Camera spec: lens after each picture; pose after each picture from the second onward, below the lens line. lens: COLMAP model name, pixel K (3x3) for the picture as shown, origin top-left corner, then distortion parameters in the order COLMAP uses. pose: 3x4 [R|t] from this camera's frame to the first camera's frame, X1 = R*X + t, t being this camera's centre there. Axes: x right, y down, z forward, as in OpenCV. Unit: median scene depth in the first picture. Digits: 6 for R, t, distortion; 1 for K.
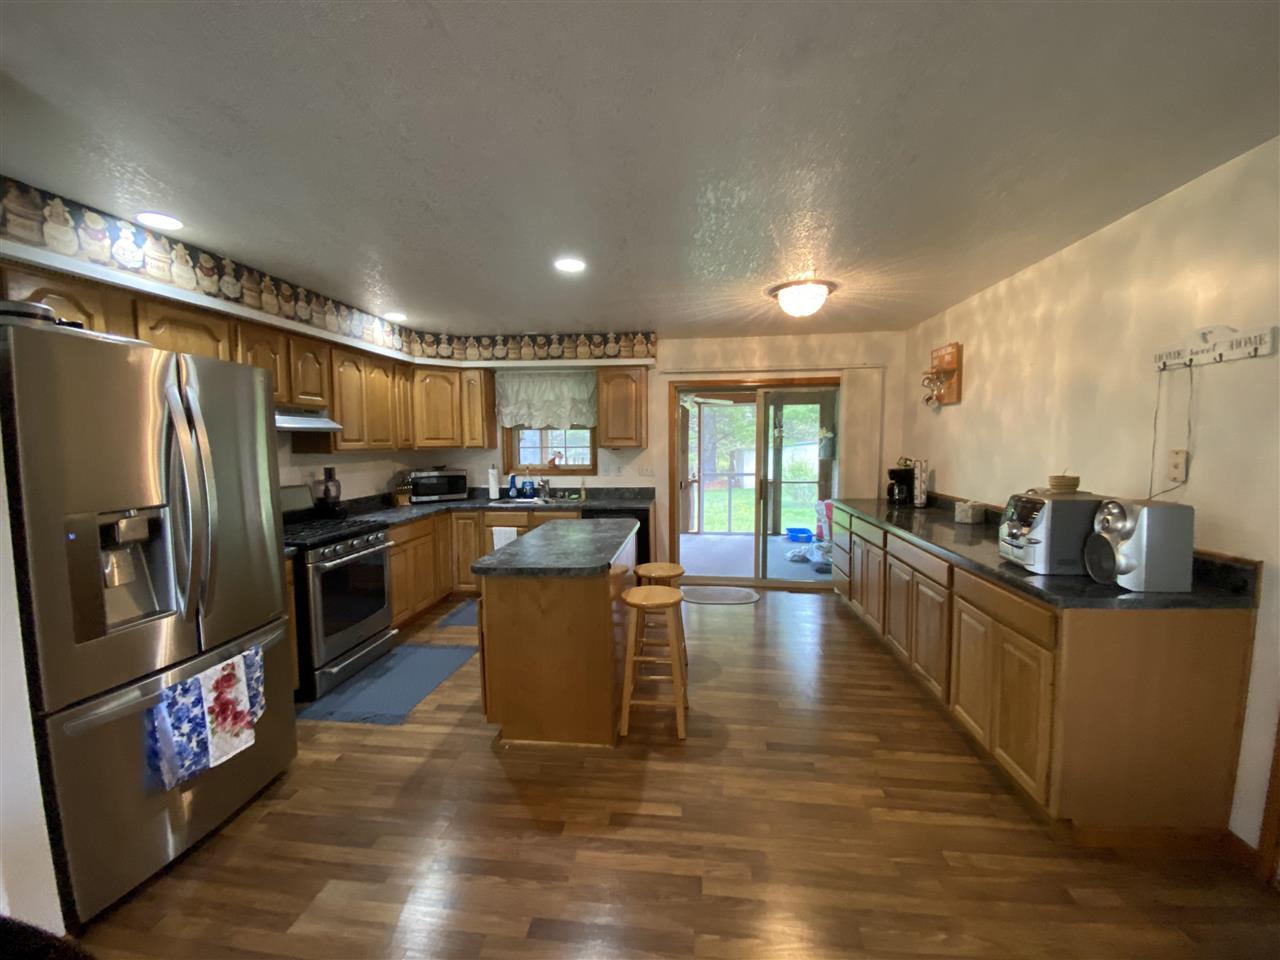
lens RADIAL K [[514.9, 0, 633.6], [0, 514.9, 481.7], [0, 0, 1]] dist [-0.004421, -0.008574]
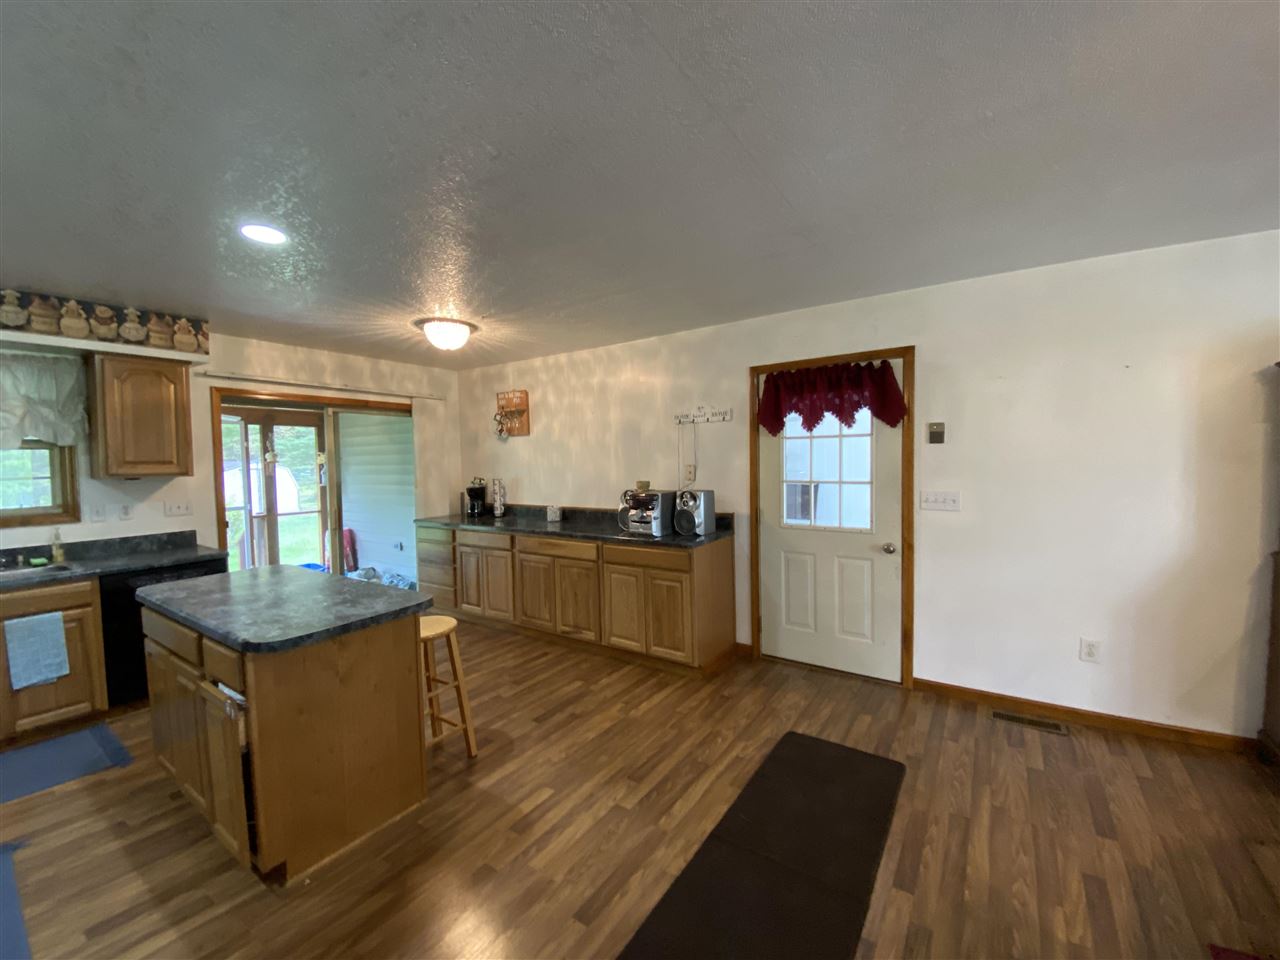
lens RADIAL K [[514.9, 0, 637.7], [0, 514.9, 486.6], [0, 0, 1]] dist [-0.004421, -0.008574]
pose [[0.453000, -0.043425, 0.890453, -0.347899], [0.082954, 0.996533, 0.006397, -0.002714], [-0.887643, 0.070969, 0.455031, 0.120179]]
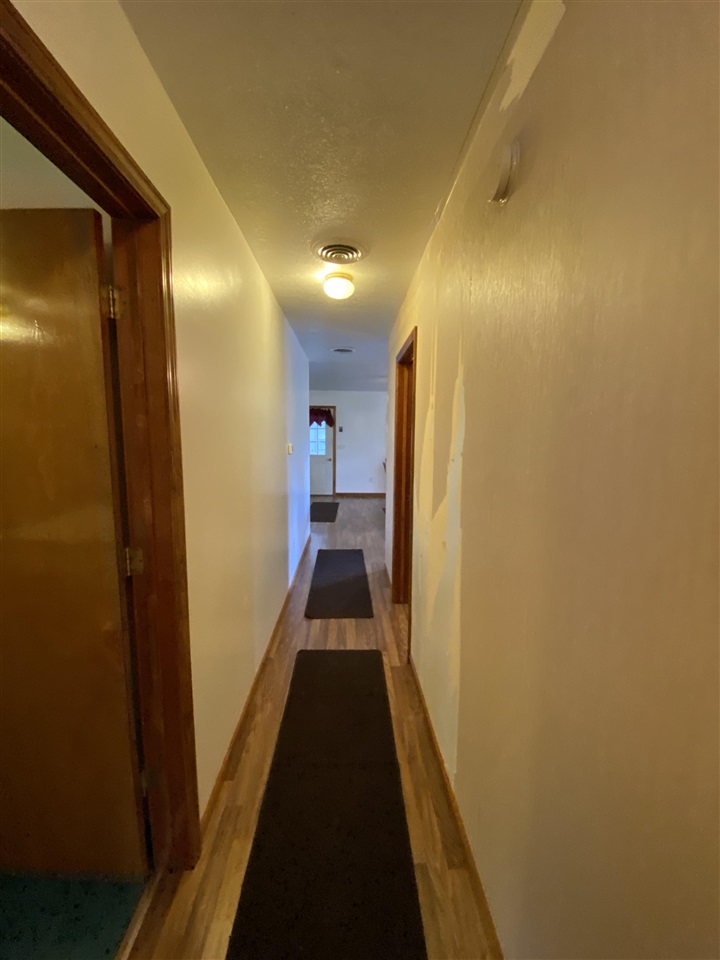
lens RADIAL K [[386.2, 0, 357.4], [0, 386.2, 484.1], [0, 0, 1]] dist [-0.004421, -0.008574]
pose [[-0.144686, -0.085537, 0.985774, -0.974194], [0.071754, 0.992727, 0.096672, 0.029177], [-0.986873, 0.084720, -0.137496, 0.206476]]
